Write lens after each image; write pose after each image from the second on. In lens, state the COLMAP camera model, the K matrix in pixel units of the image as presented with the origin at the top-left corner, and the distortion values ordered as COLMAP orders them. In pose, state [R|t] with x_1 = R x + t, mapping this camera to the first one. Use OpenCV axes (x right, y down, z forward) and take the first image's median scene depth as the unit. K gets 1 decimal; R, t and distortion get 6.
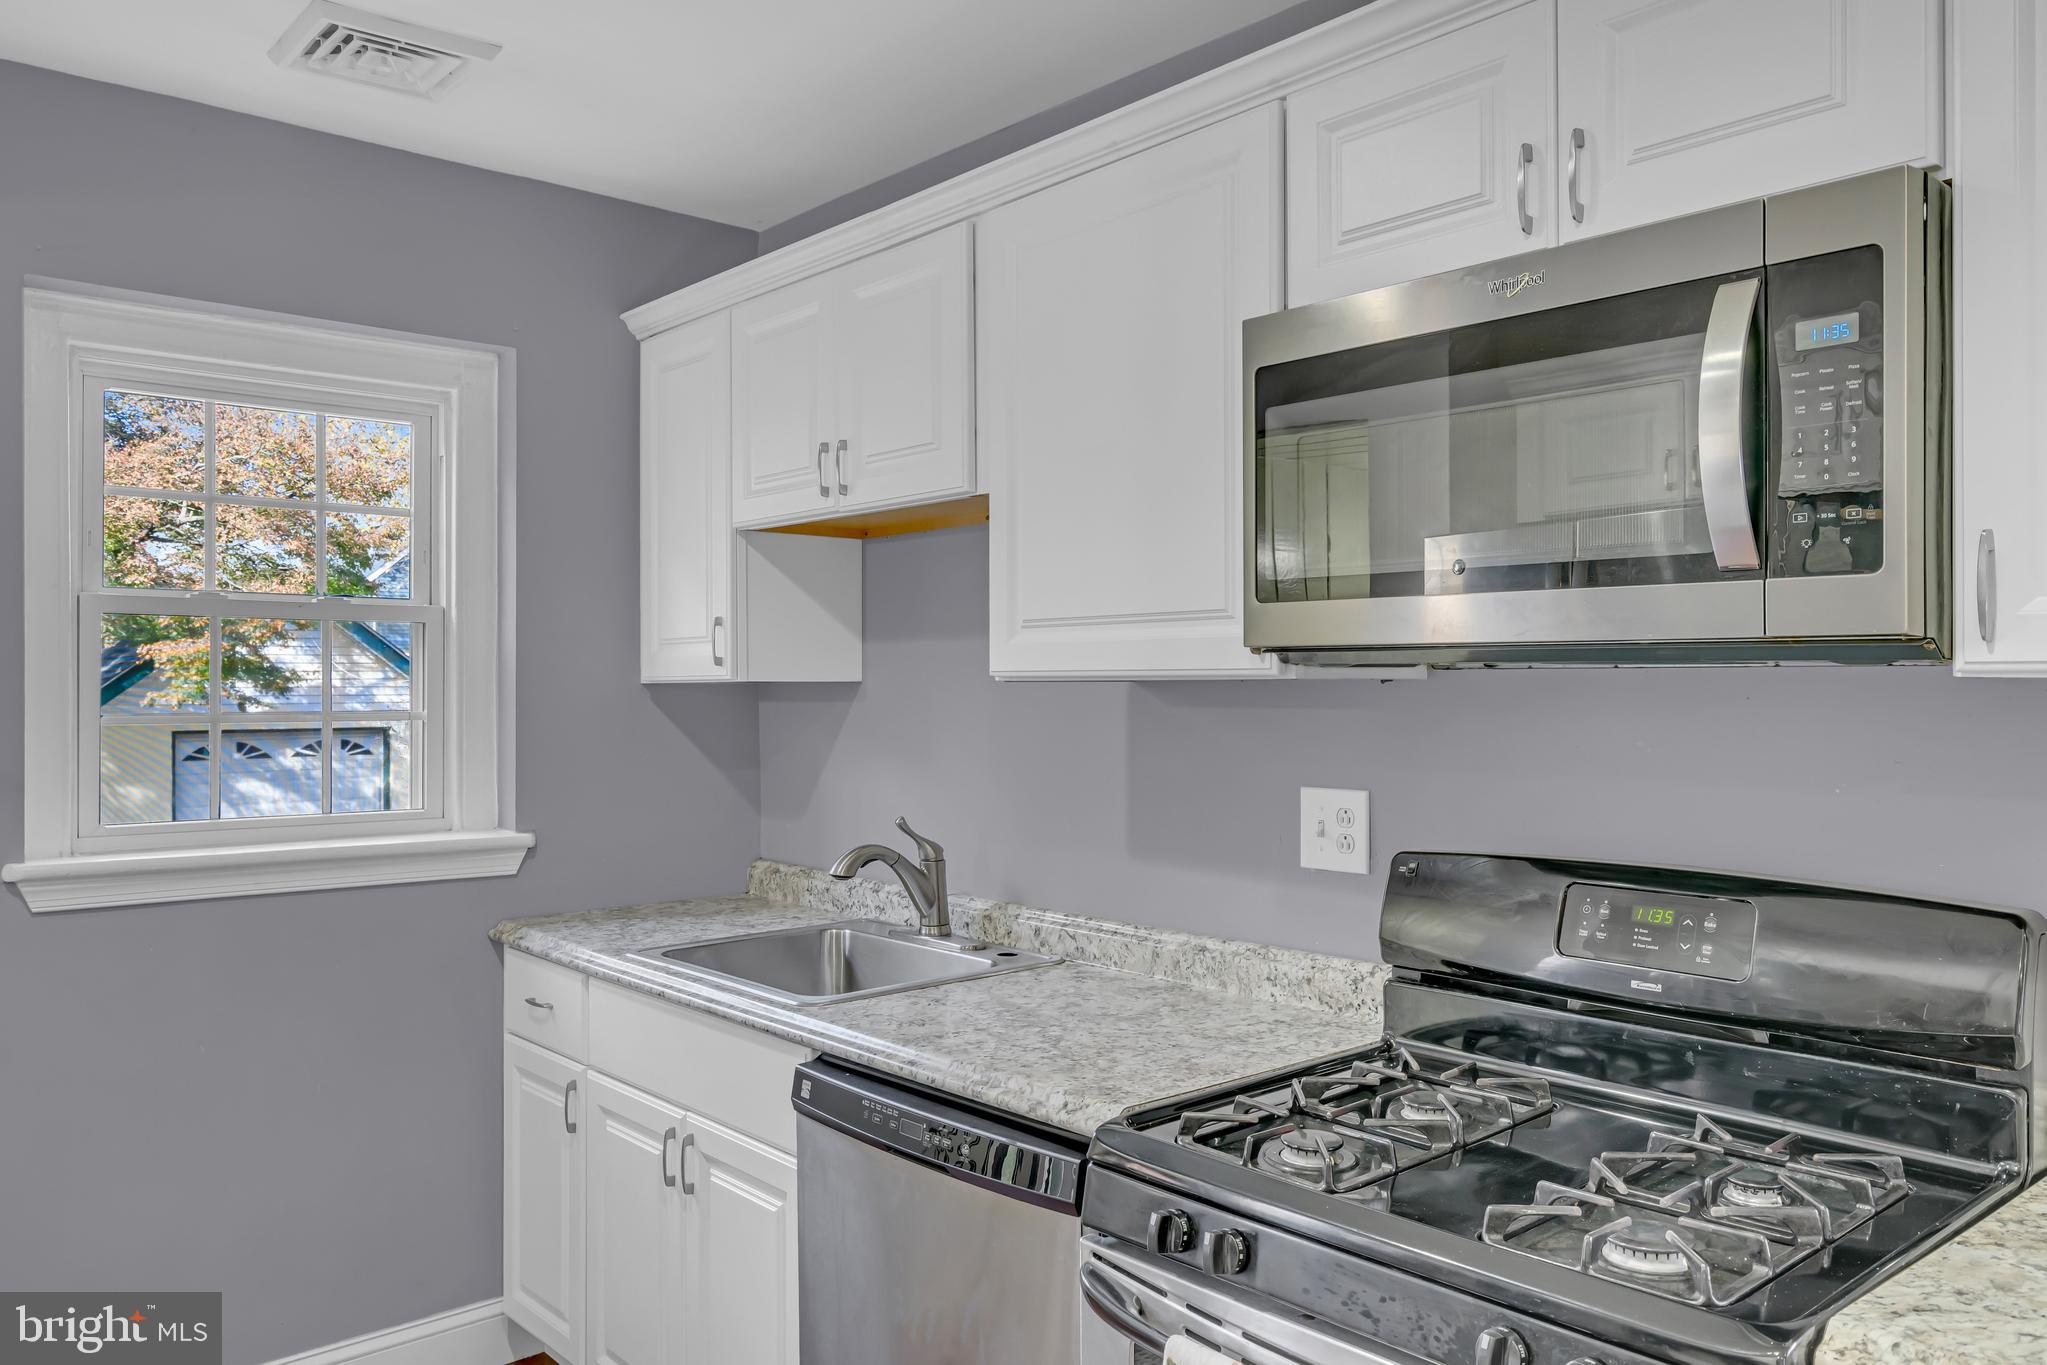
lens RADIAL K [[1473.4, 0, 1013.5], [0, 1473.4, 677.8], [0, 0, 1]] dist [0.007236, 0.001516]
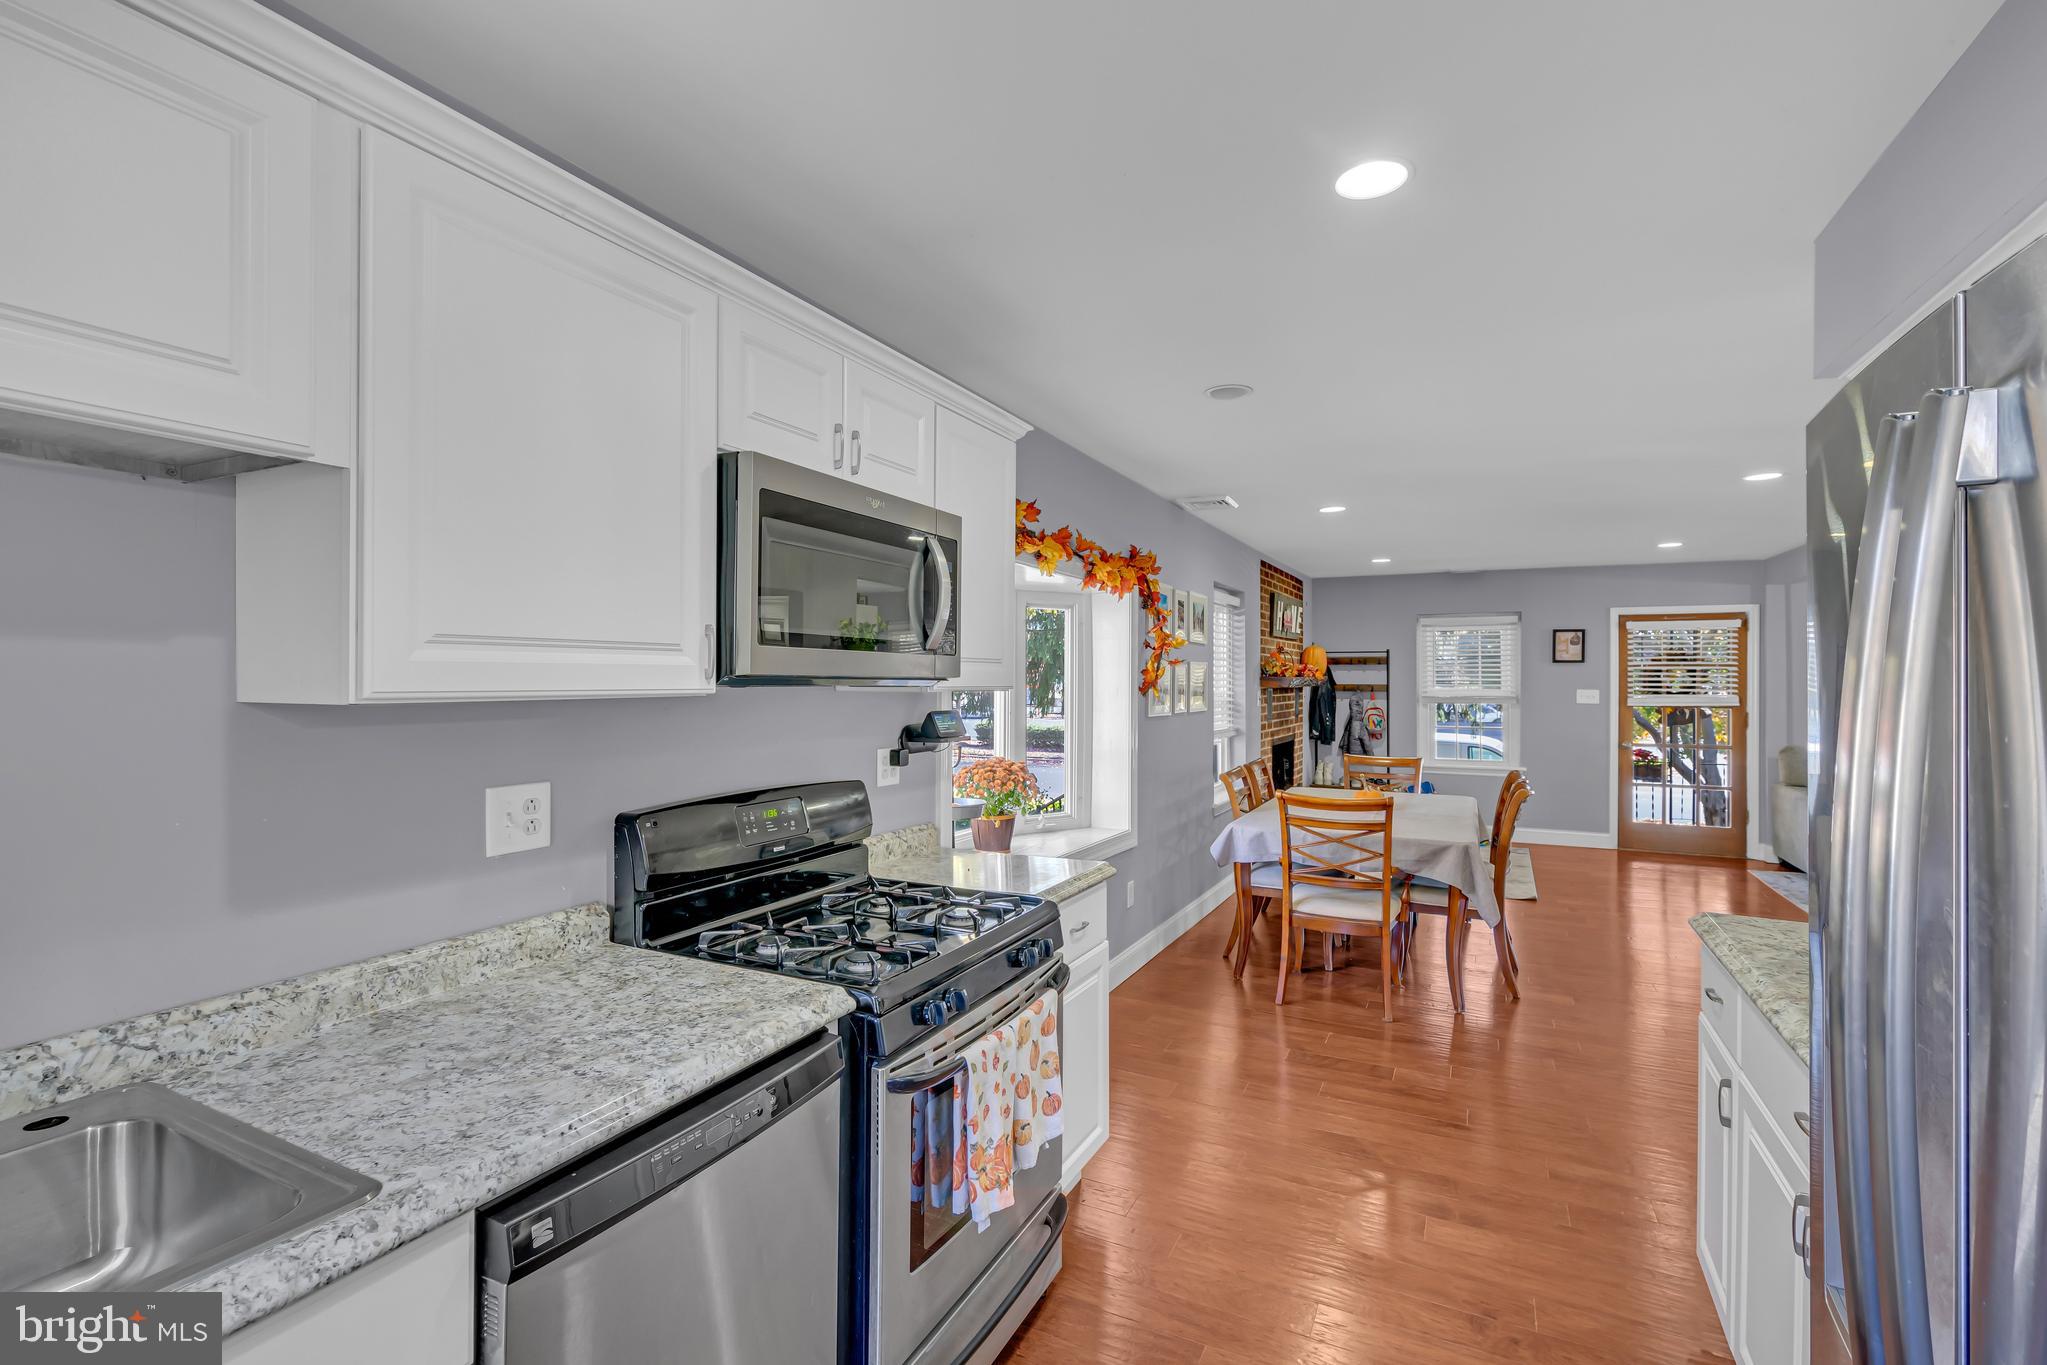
lens RADIAL K [[925.0, 0, 1023.5], [0, 925.0, 679.3], [0, 0, 1]] dist [-0.009129, 0.004369]
pose [[-0.371860, -0.000982, 0.928288, -0.634889], [-0.005962, 0.999981, -0.001331, -0.013676], [-0.928270, -0.006030, -0.371859, 0.873057]]
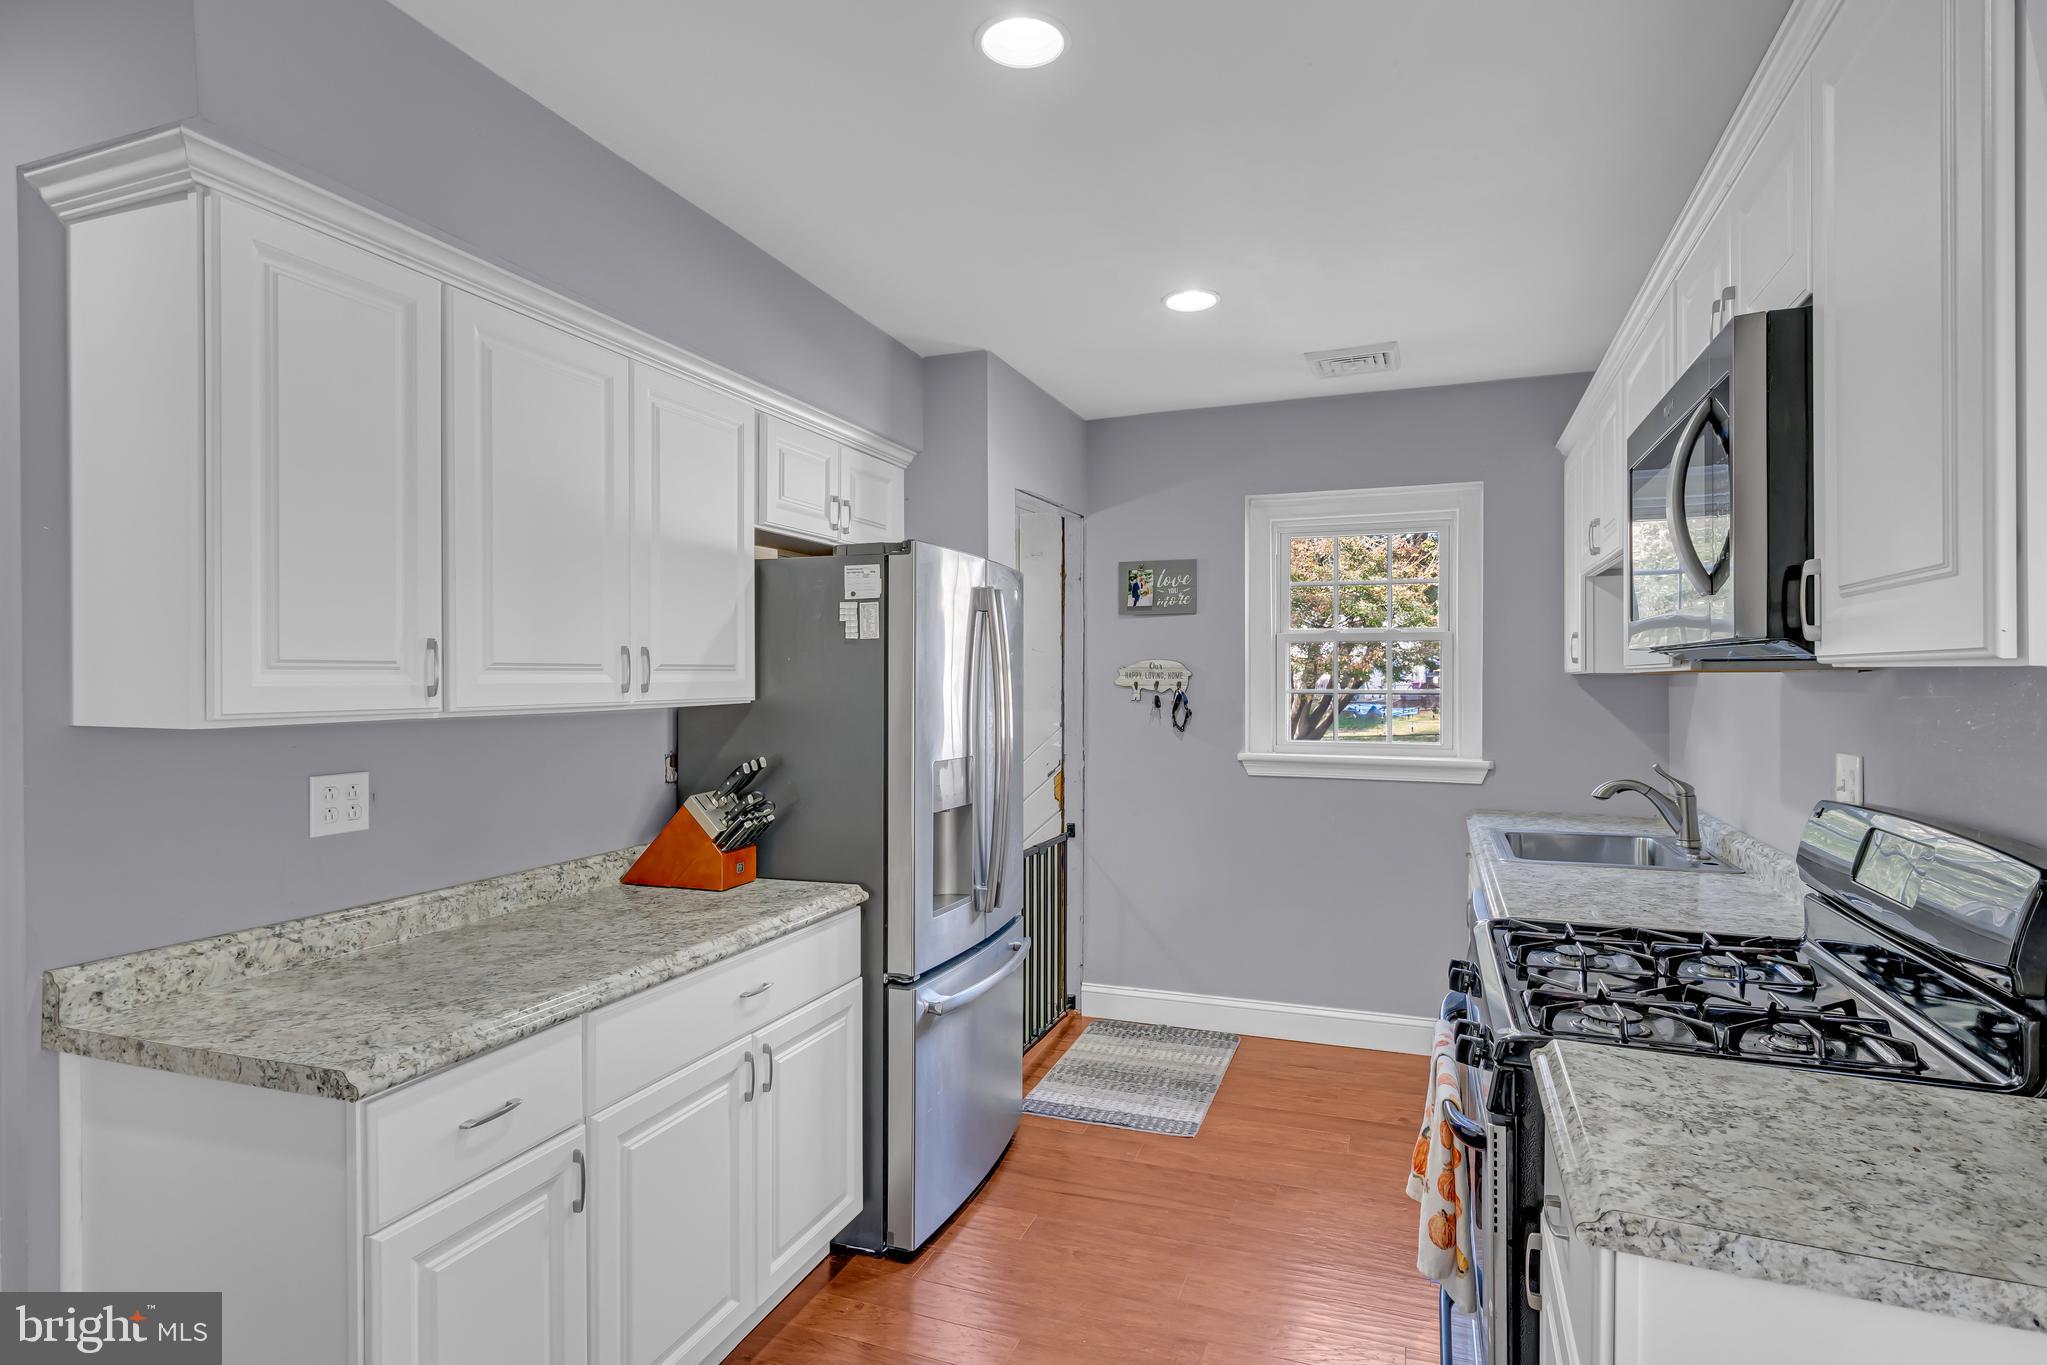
lens RADIAL K [[1044.6, 0, 1037.8], [0, 1044.6, 681.9], [0, 0, 1]] dist [0.000421, 0.001417]
pose [[0.468634, 0.004582, -0.883381, 0.668485], [0.004477, 0.999961, 0.007562, 0.001654], [0.883381, -0.007499, 0.468595, -0.051745]]
